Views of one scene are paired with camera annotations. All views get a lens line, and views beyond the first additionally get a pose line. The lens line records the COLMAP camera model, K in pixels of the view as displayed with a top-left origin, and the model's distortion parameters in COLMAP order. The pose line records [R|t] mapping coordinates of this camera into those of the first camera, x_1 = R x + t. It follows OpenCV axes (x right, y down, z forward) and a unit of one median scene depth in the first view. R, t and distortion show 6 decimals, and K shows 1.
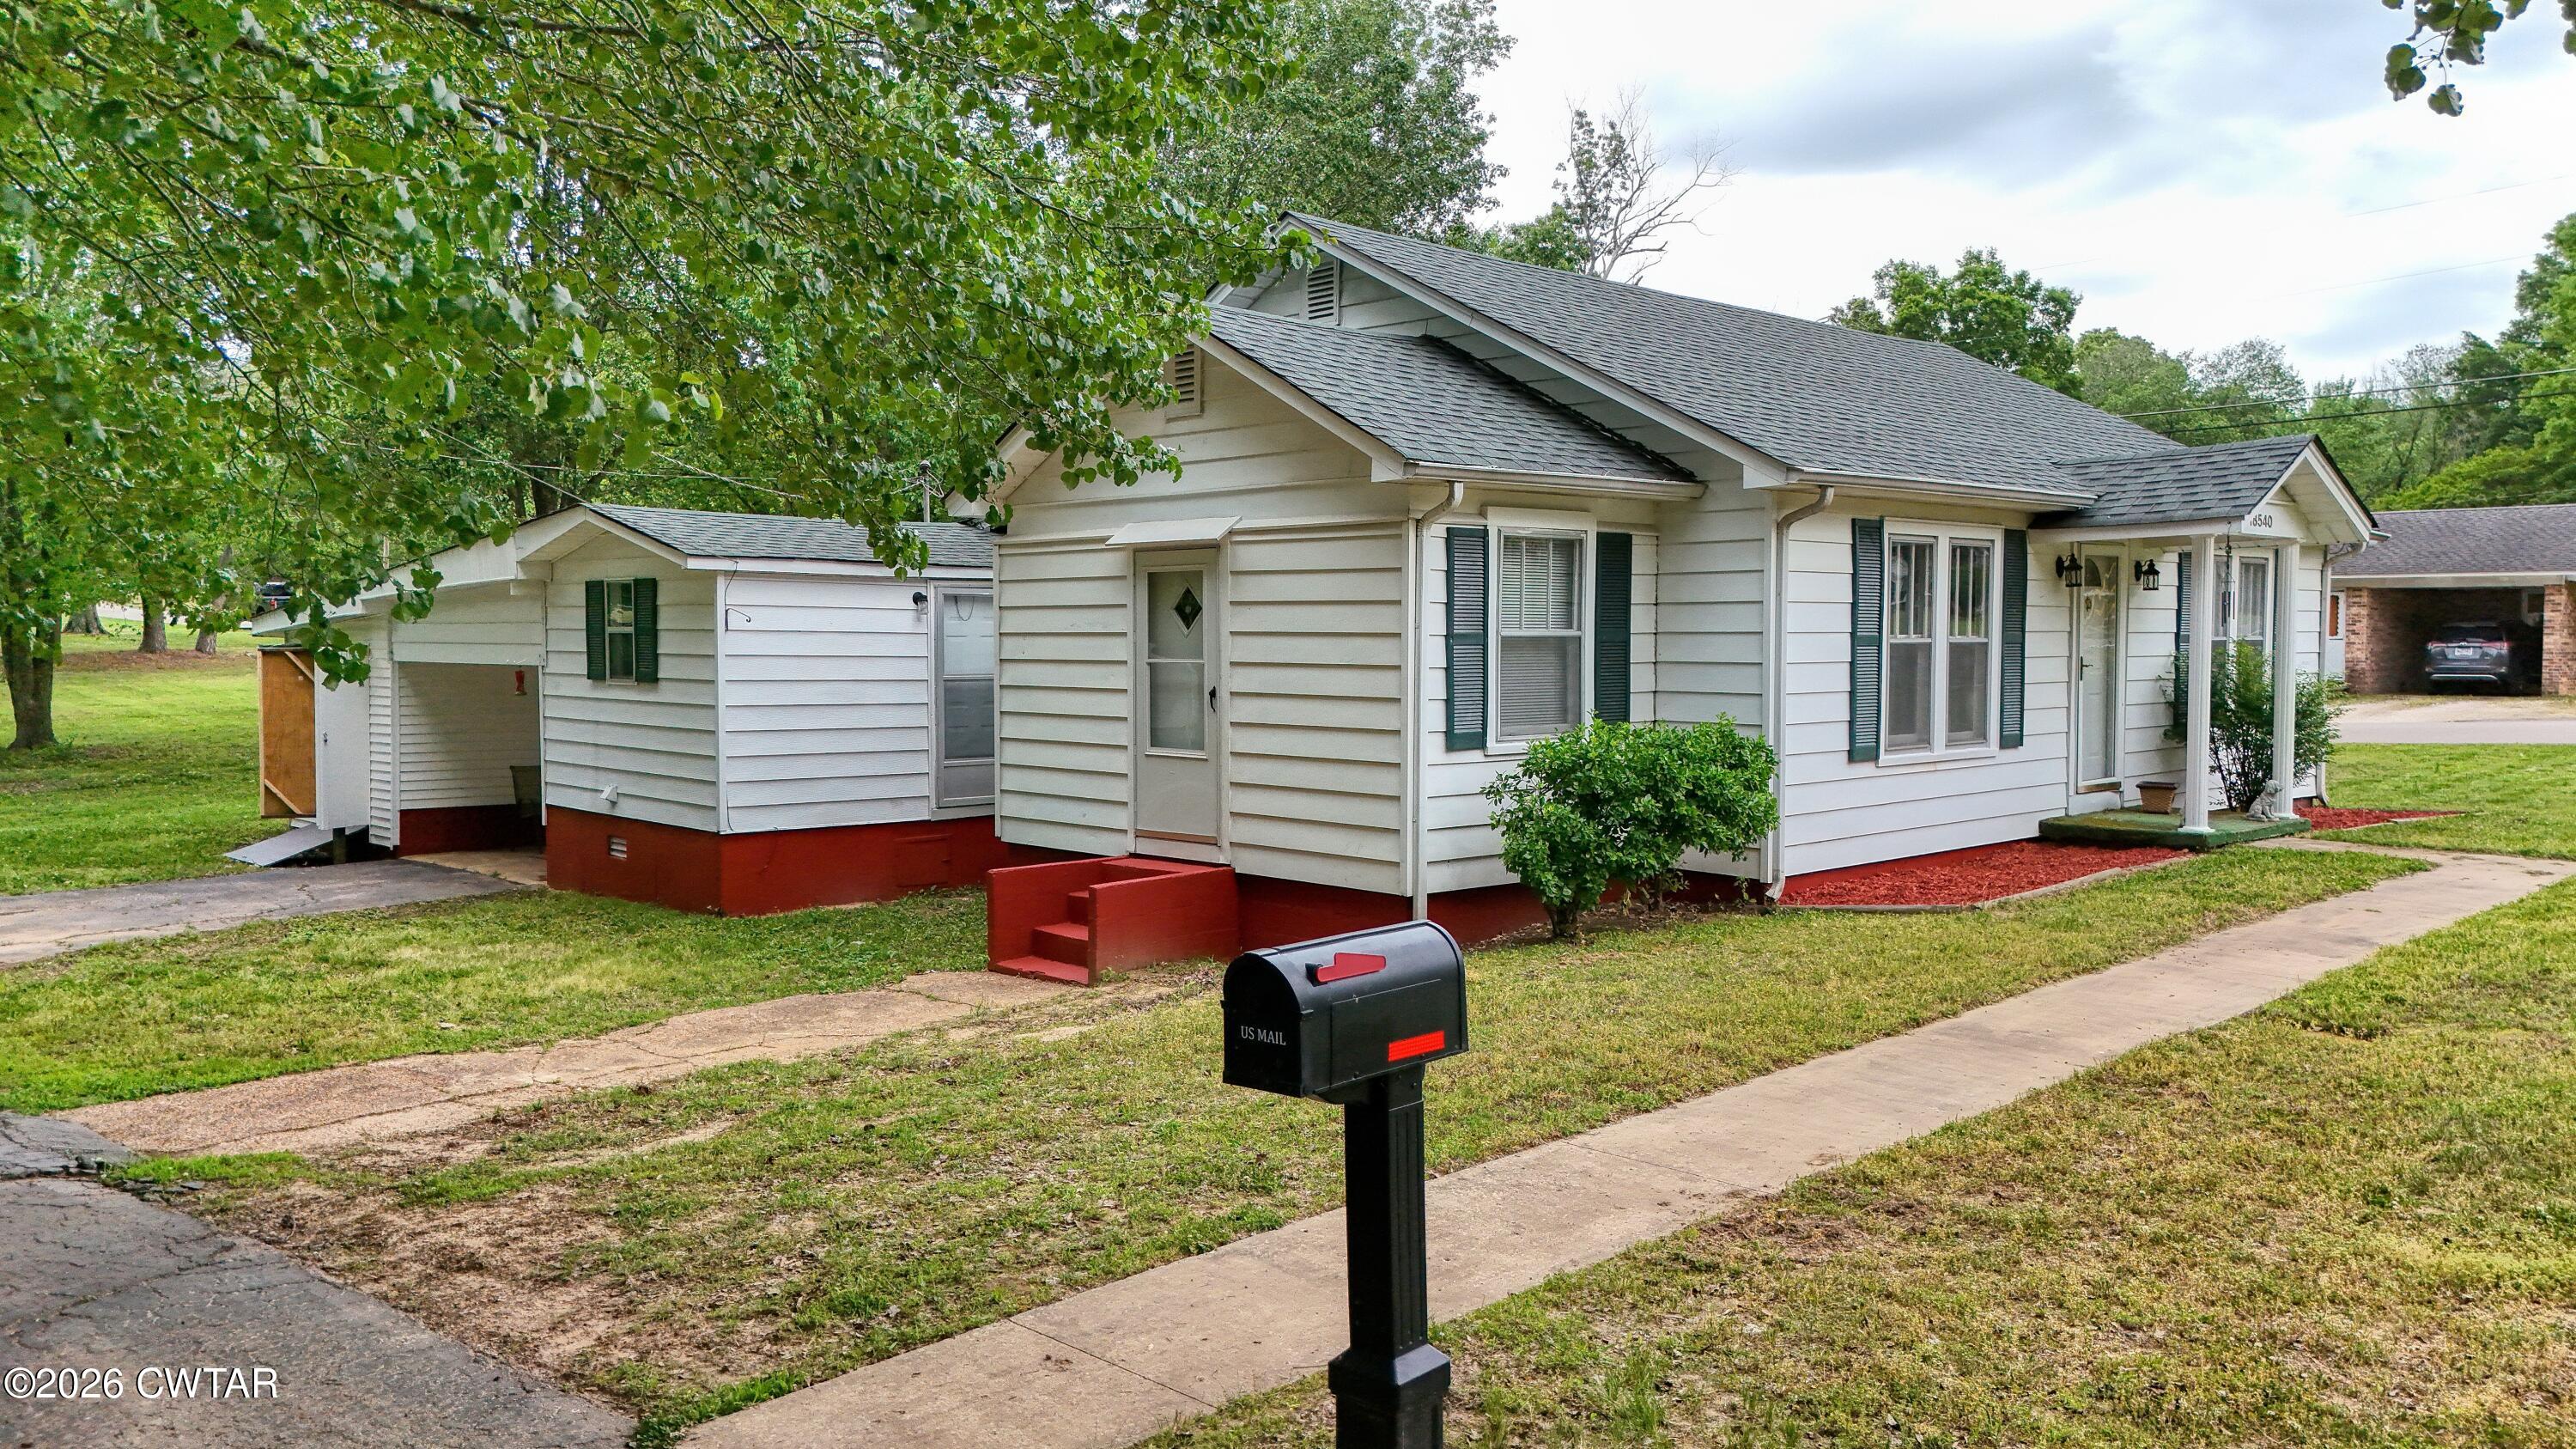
lens RADIAL K [[1842.2, 0, 1299.4], [0, 1842.2, 774.7], [0, 0, 1]] dist [0.093519, -0.135651]
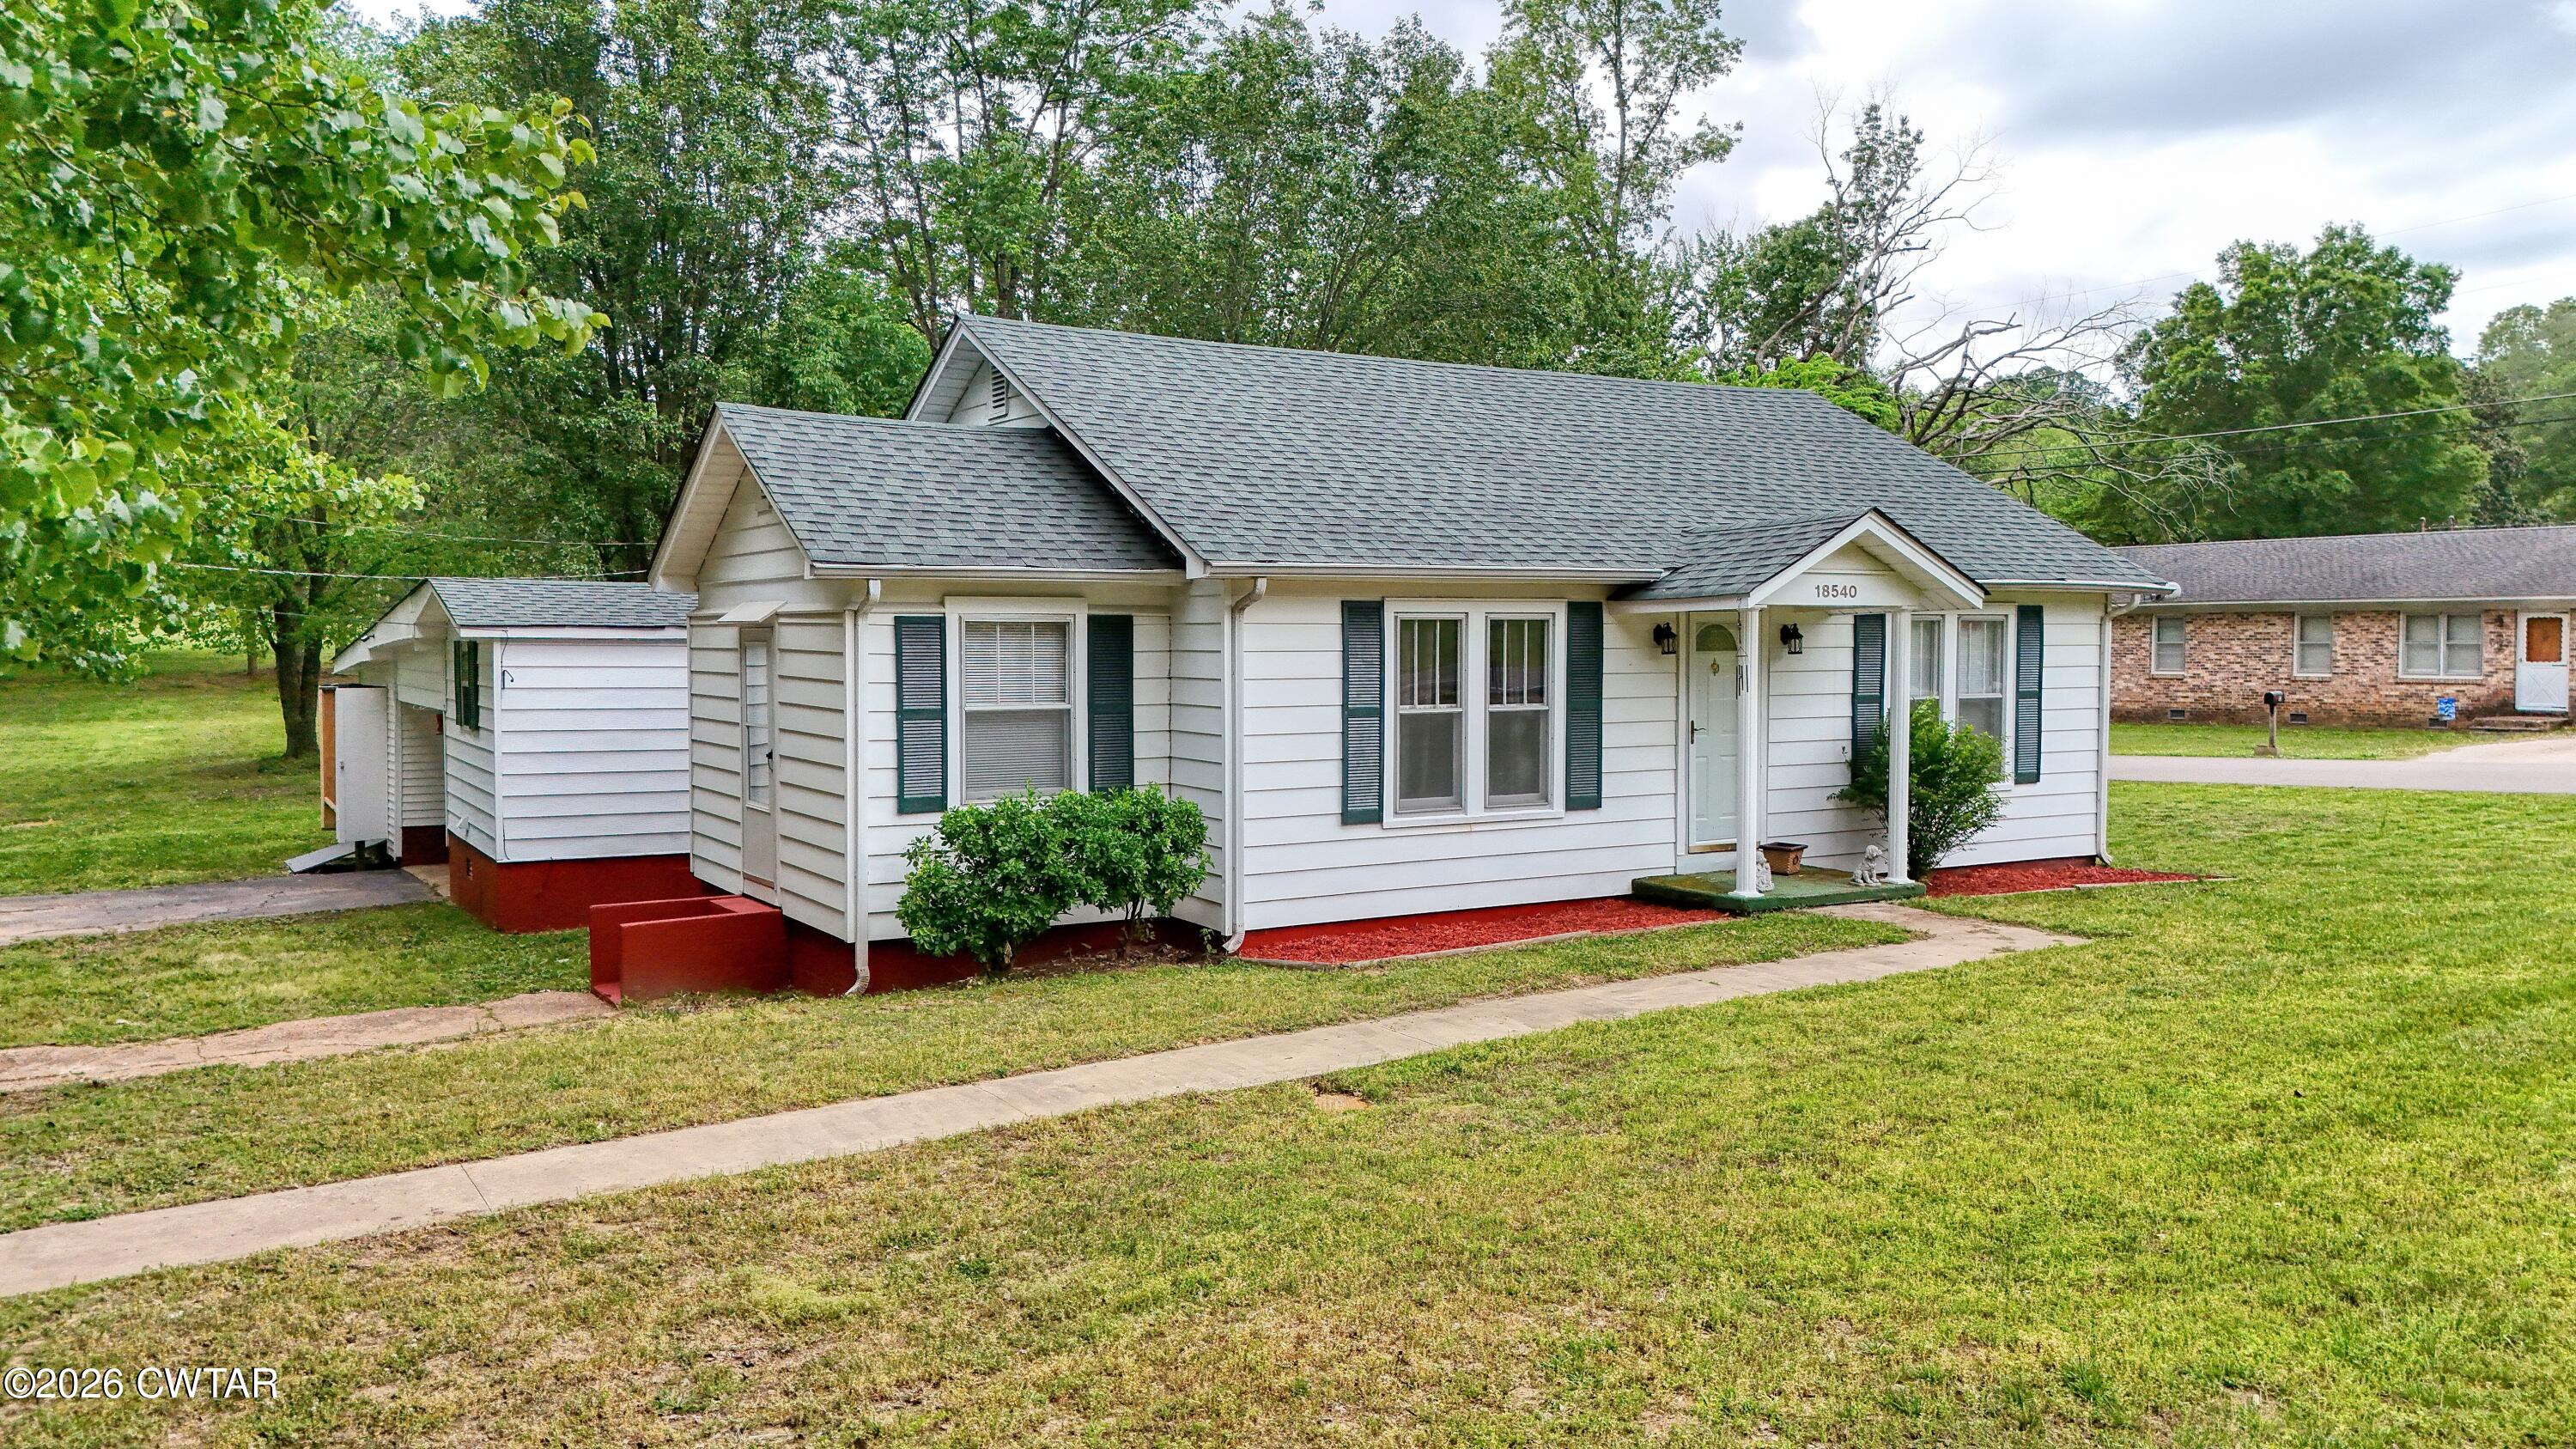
lens RADIAL K [[1849.4, 0, 1288.0], [0, 1849.4, 724.5], [0, 0, 1]] dist [0.093923, -0.090646]
pose [[0.978781, 0.009036, -0.204712, 0.472616], [-0.014849, 0.999528, -0.026878, -0.034651], [0.204372, 0.029347, 0.978453, -0.059582]]
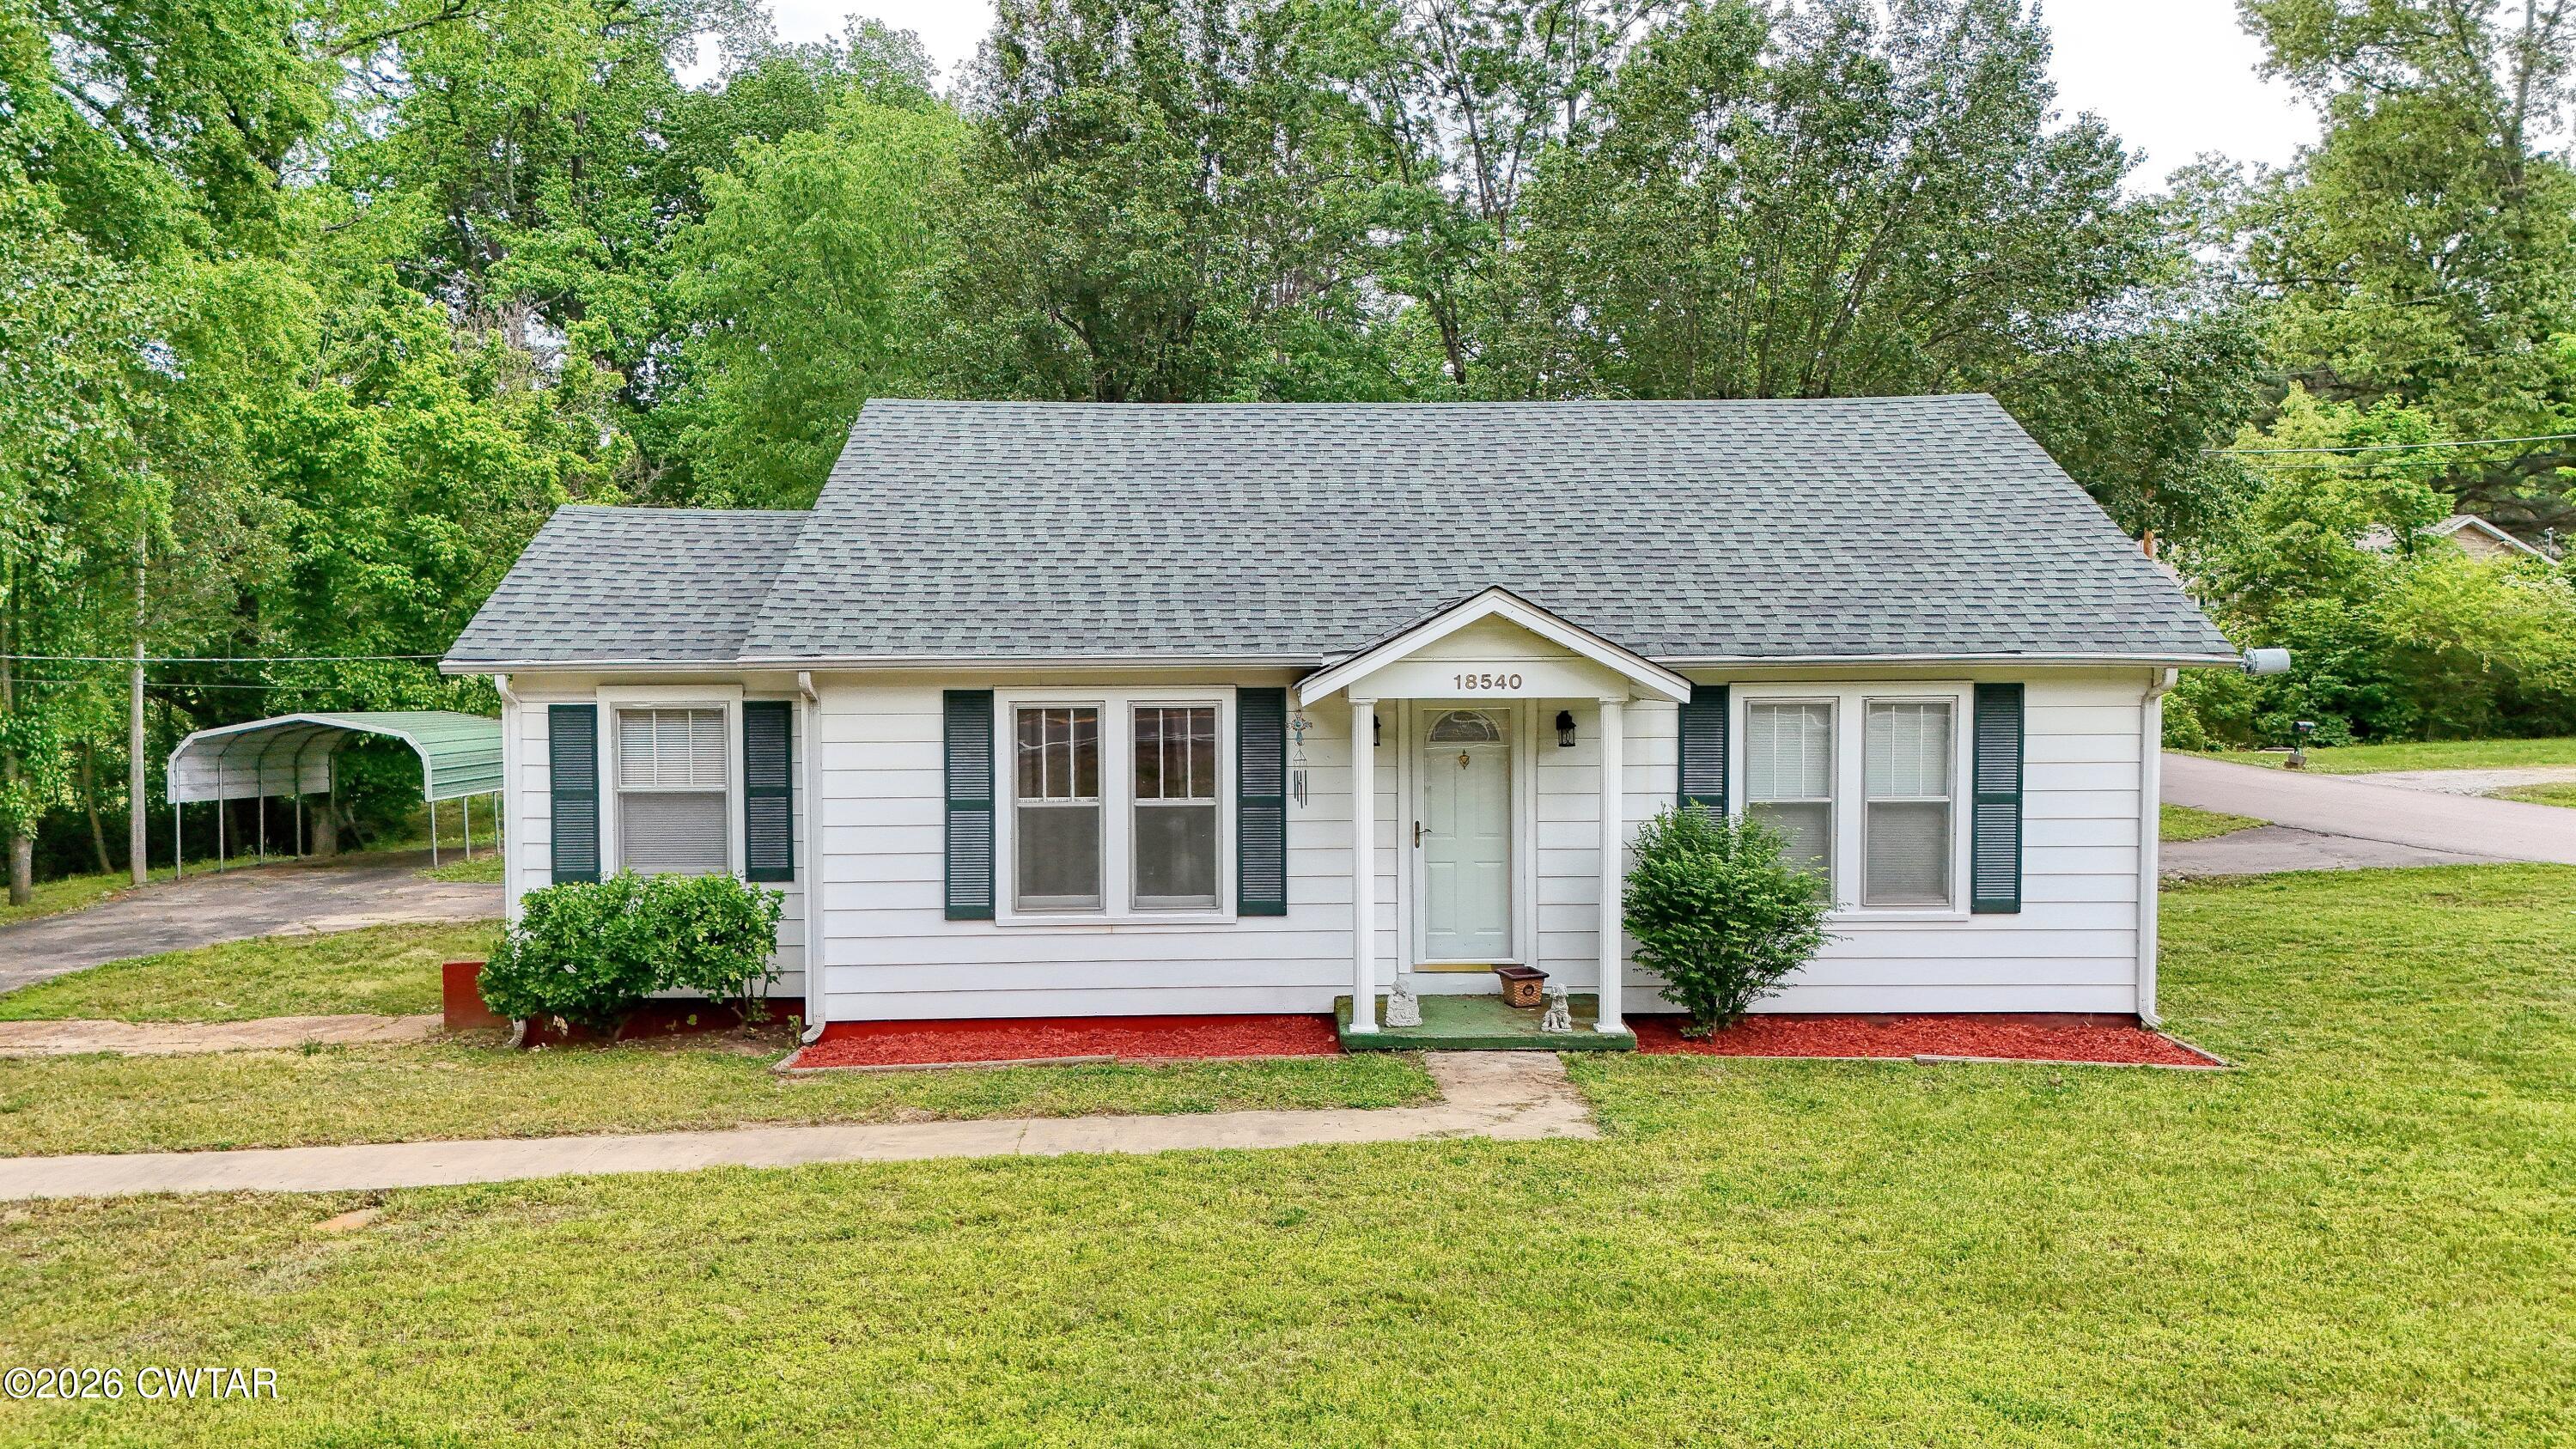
lens RADIAL K [[1849.1, 0, 1288.0], [0, 1849.1, 724.5], [0, 0, 1]] dist [0.093923, -0.090646]
pose [[0.751781, 0.029066, -0.658772, 1.105863], [-0.045915, 0.998911, -0.008323, -0.114509], [0.657813, 0.036504, 0.752296, 0.320876]]
